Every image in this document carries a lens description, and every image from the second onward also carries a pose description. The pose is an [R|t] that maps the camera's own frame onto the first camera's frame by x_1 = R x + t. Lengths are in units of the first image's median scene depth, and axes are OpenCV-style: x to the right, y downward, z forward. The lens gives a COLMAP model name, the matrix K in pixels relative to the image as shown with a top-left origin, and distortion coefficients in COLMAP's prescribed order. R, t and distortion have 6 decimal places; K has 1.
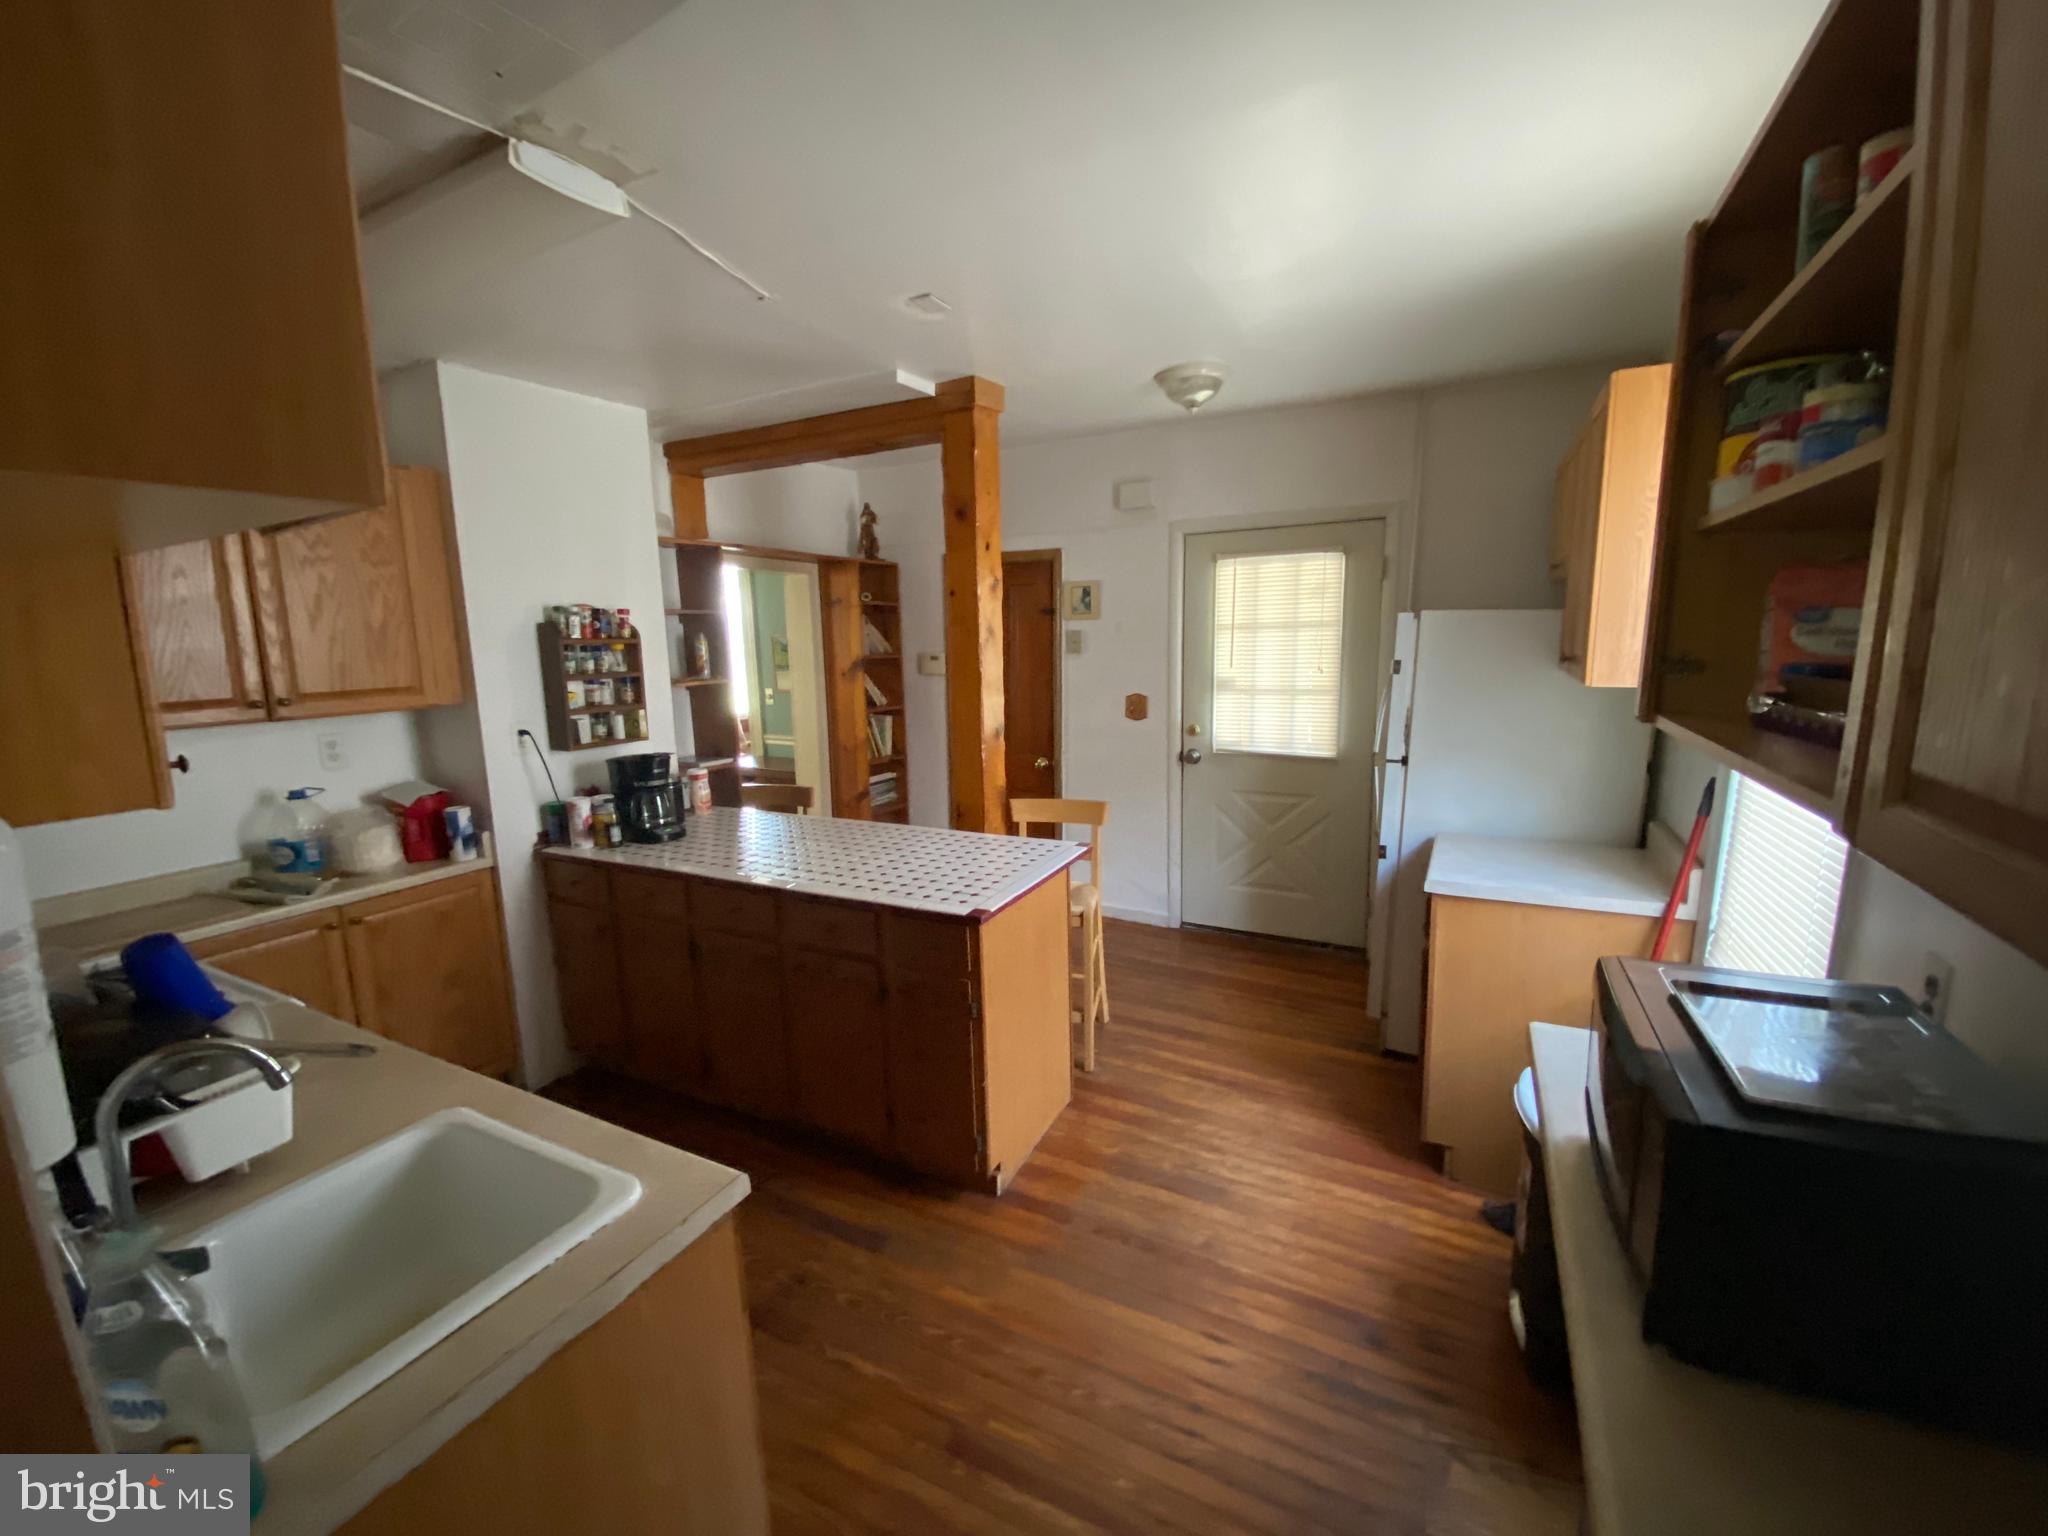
lens RADIAL K [[830.2, 0, 1020.2], [0, 830.2, 758.3], [0, 0, 1]] dist [0.026589, 0.000013]
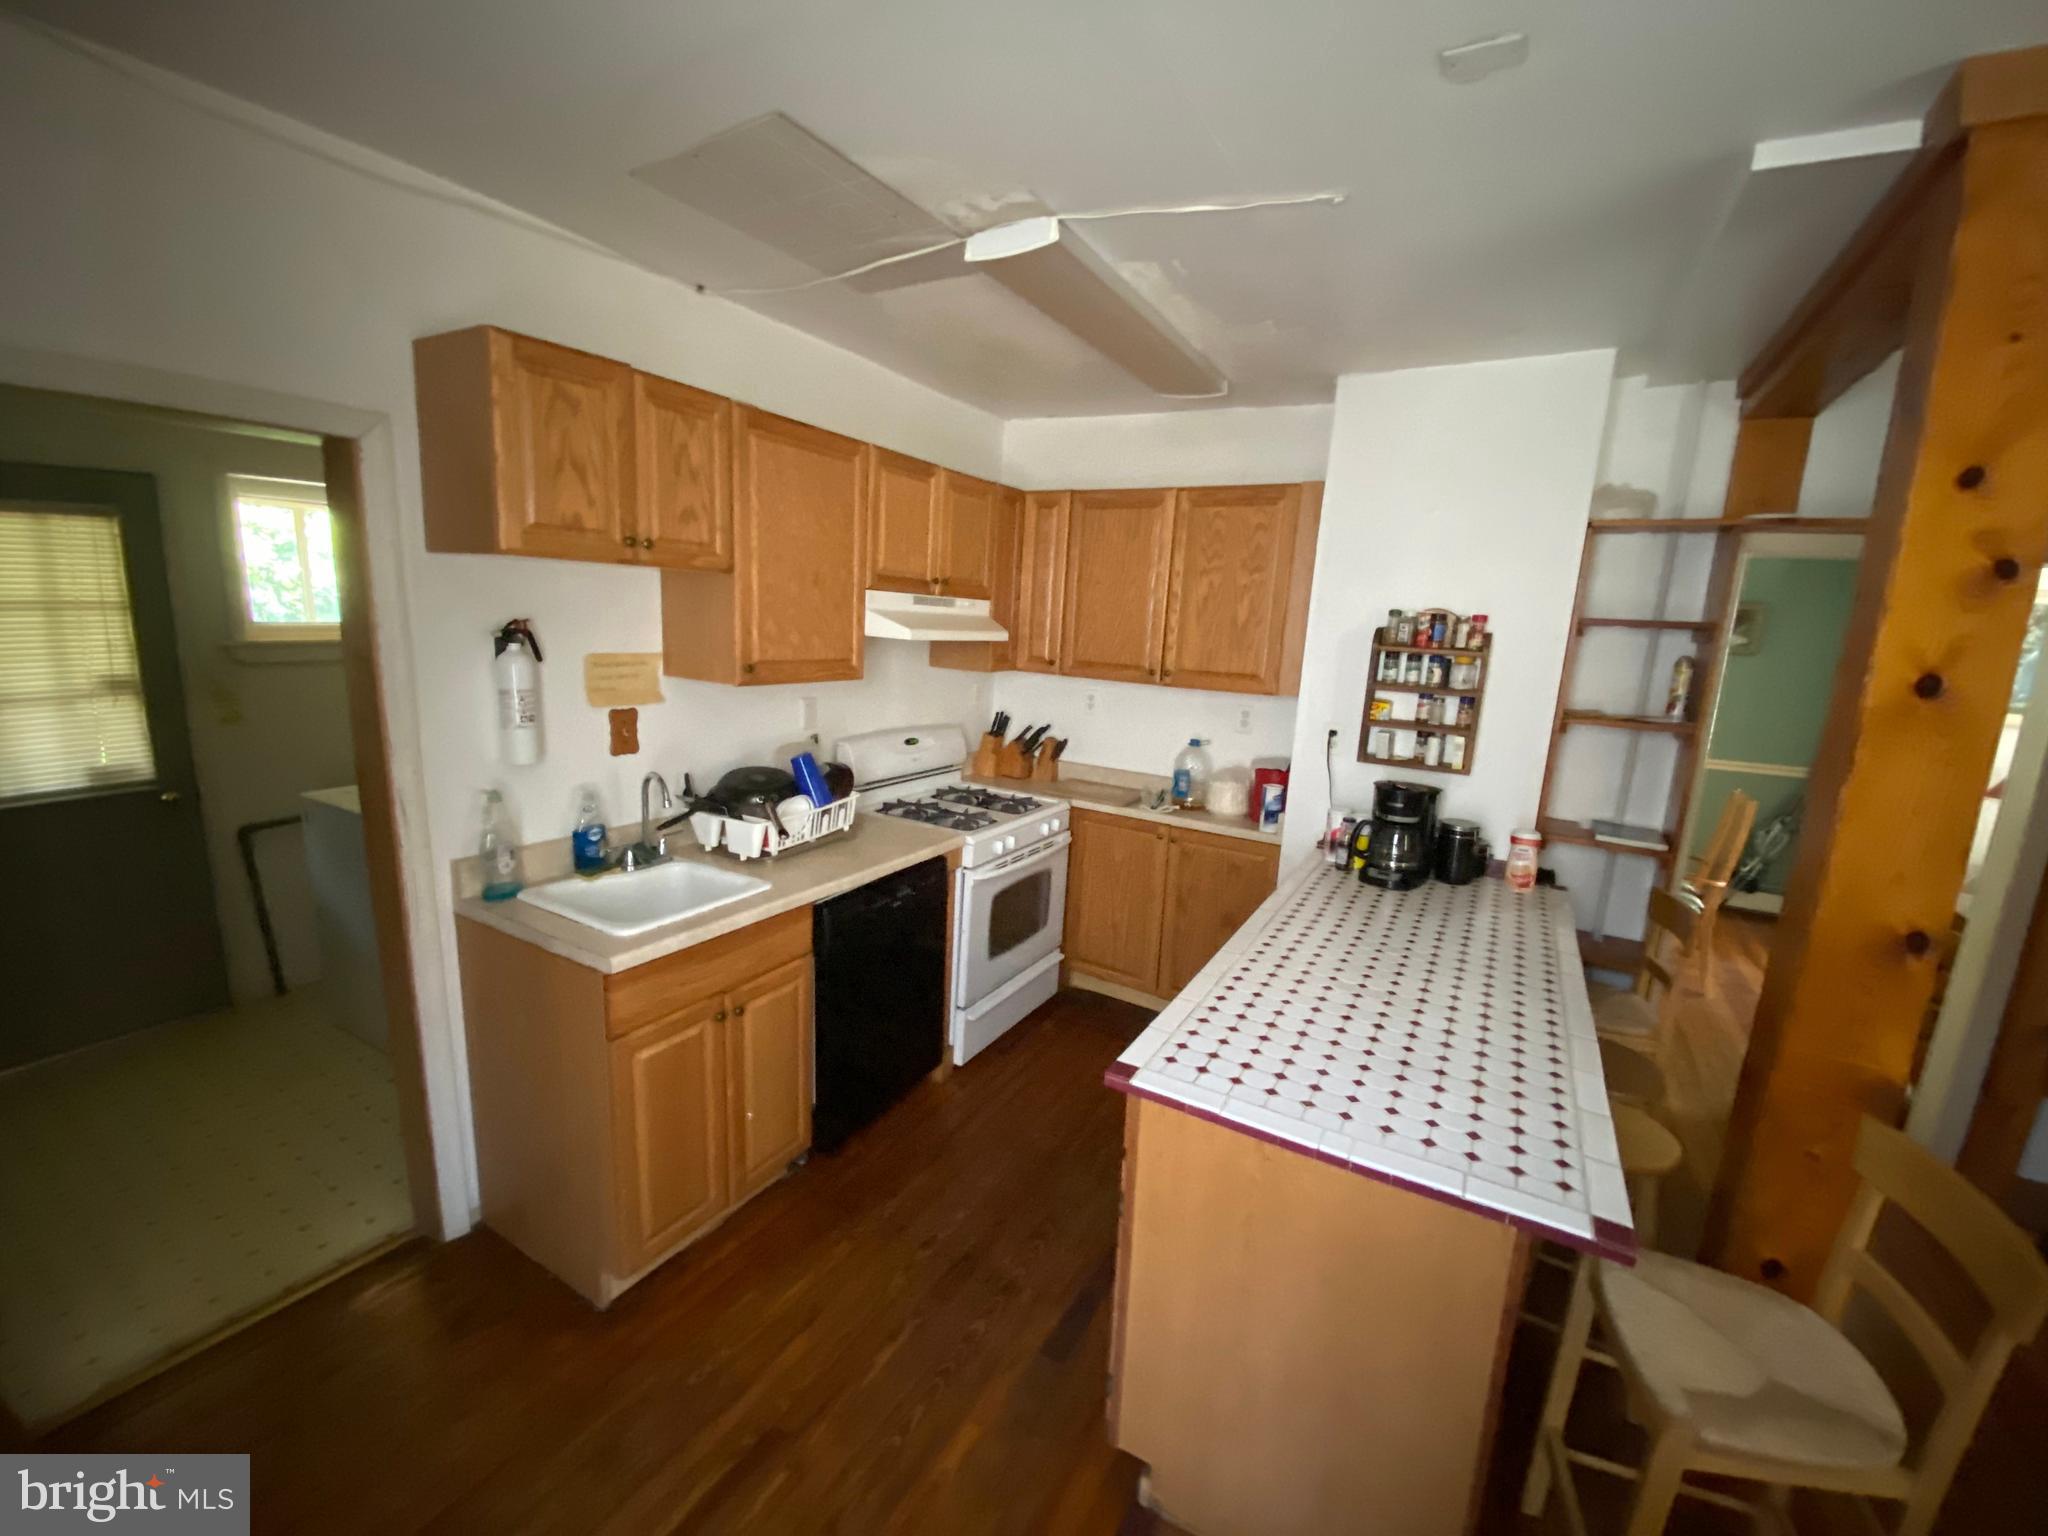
lens RADIAL K [[814.7, 0, 1023.9], [0, 814.7, 766.1], [0, 0, 1]] dist [0.027382, -0.025437]
pose [[-0.052214, 0.206142, -0.977128, 0.469253], [-0.205012, 0.955409, 0.212515, -0.146689], [0.977366, 0.211419, -0.007624, 0.755086]]
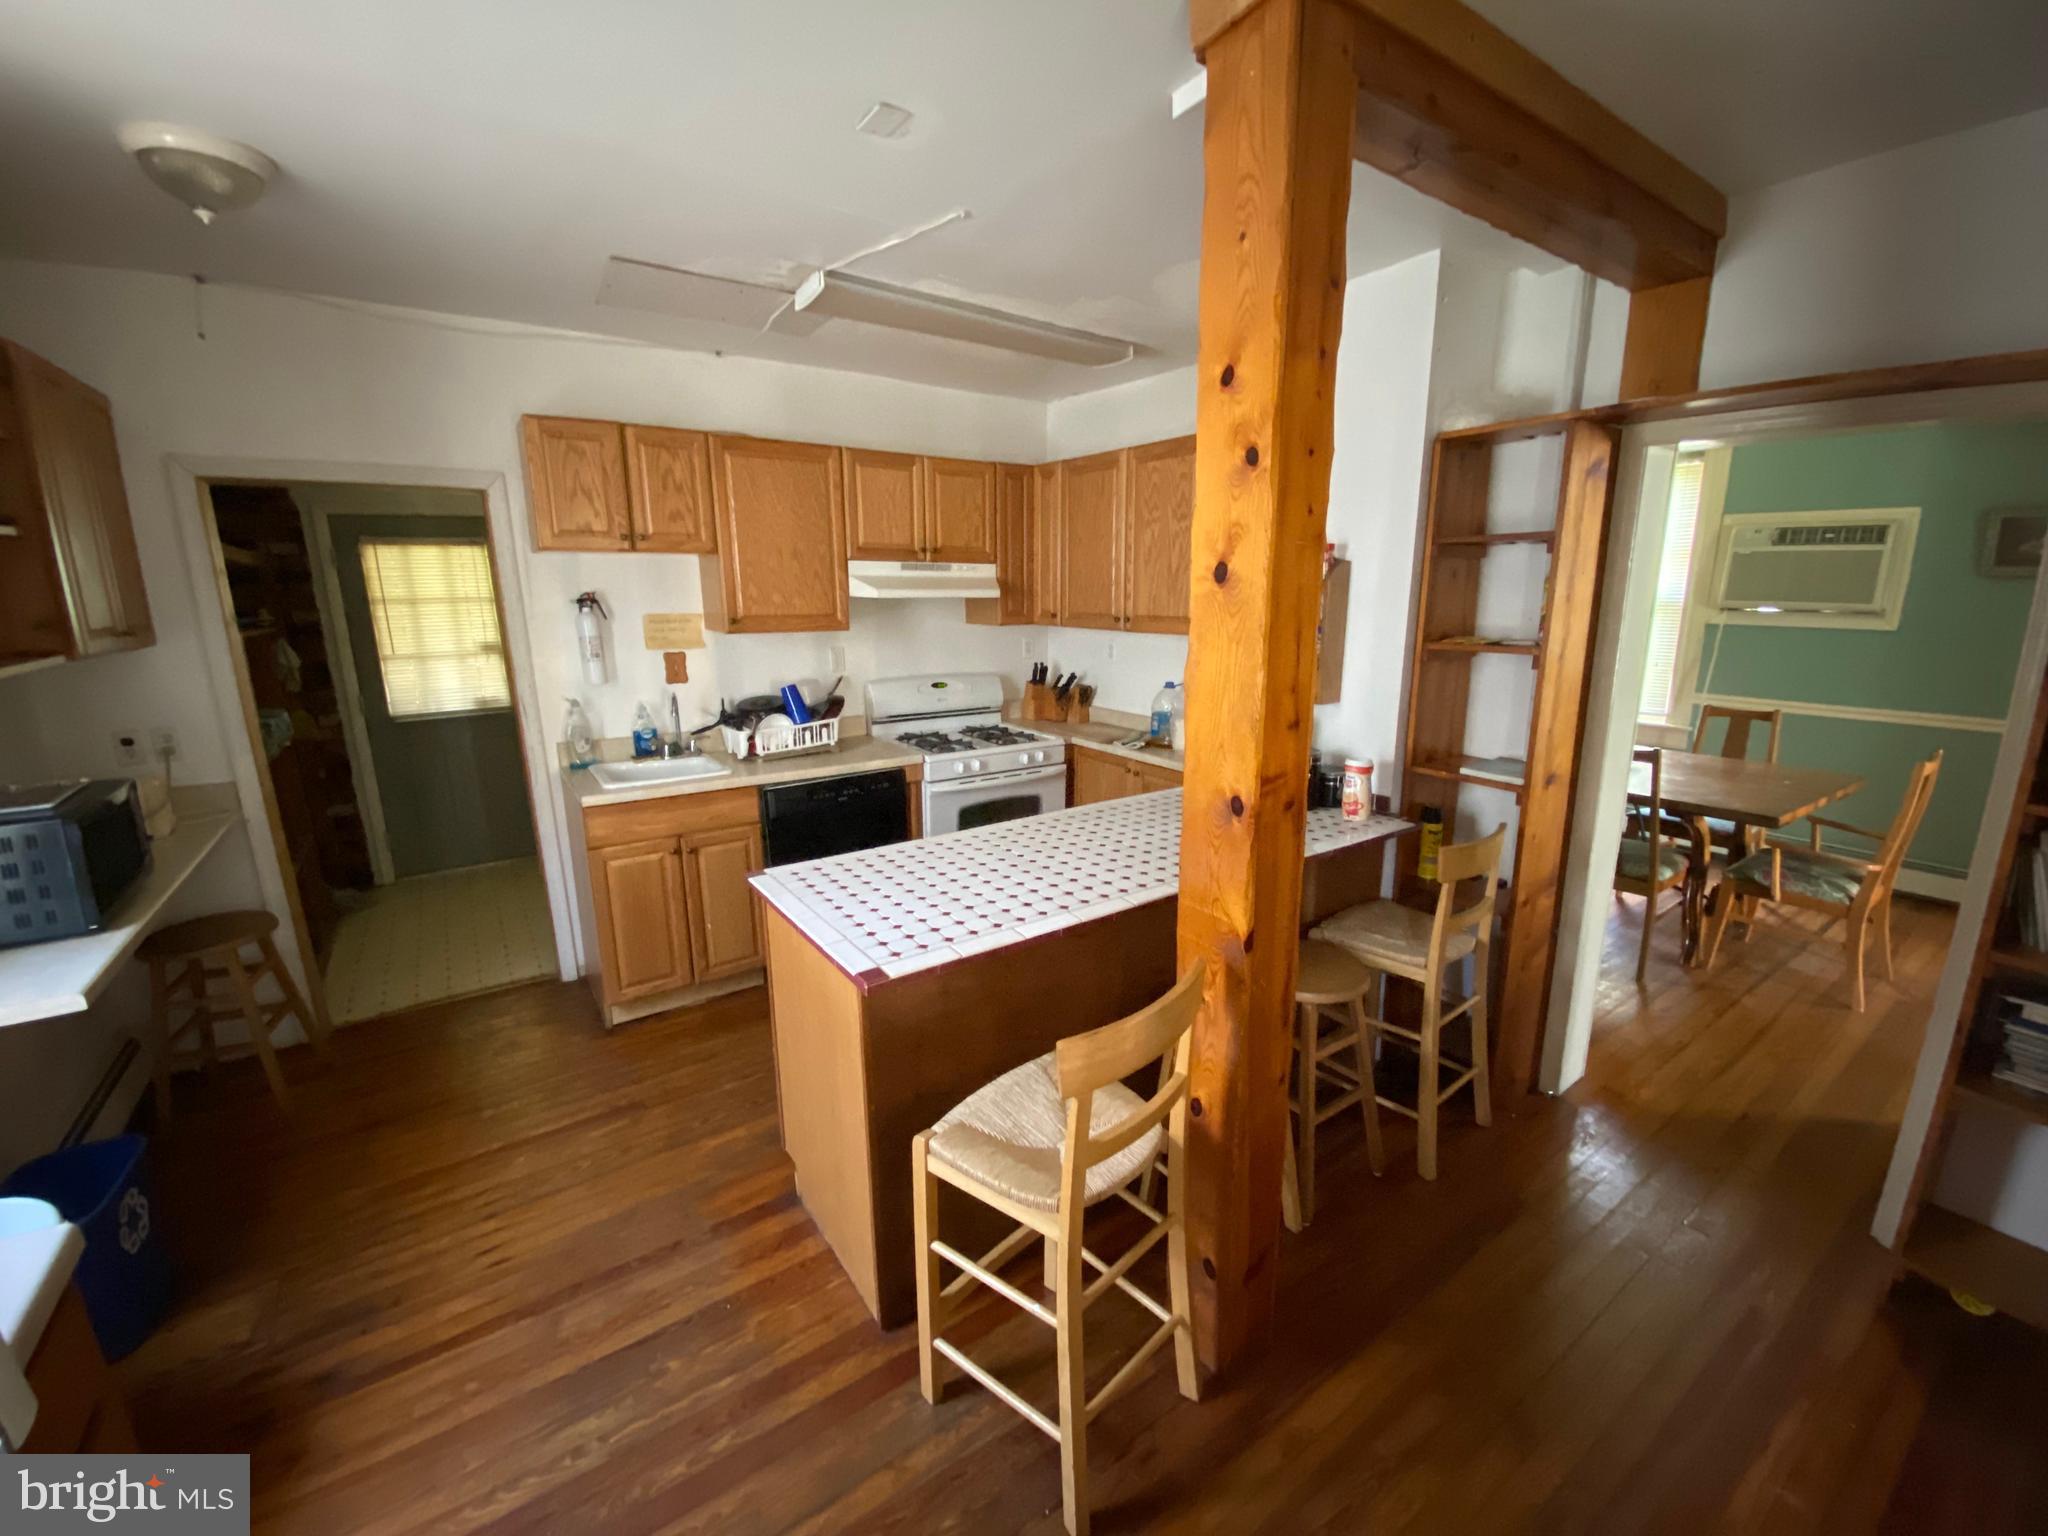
lens RADIAL K [[814.7, 0, 1023.9], [0, 814.7, 766.1], [0, 0, 1]] dist [0.027382, -0.025437]
pose [[-0.464678, 0.217801, -0.858276, 0.516794], [-0.123050, 0.943990, 0.306173, -0.229187], [0.876888, 0.247883, -0.411851, 1.413499]]
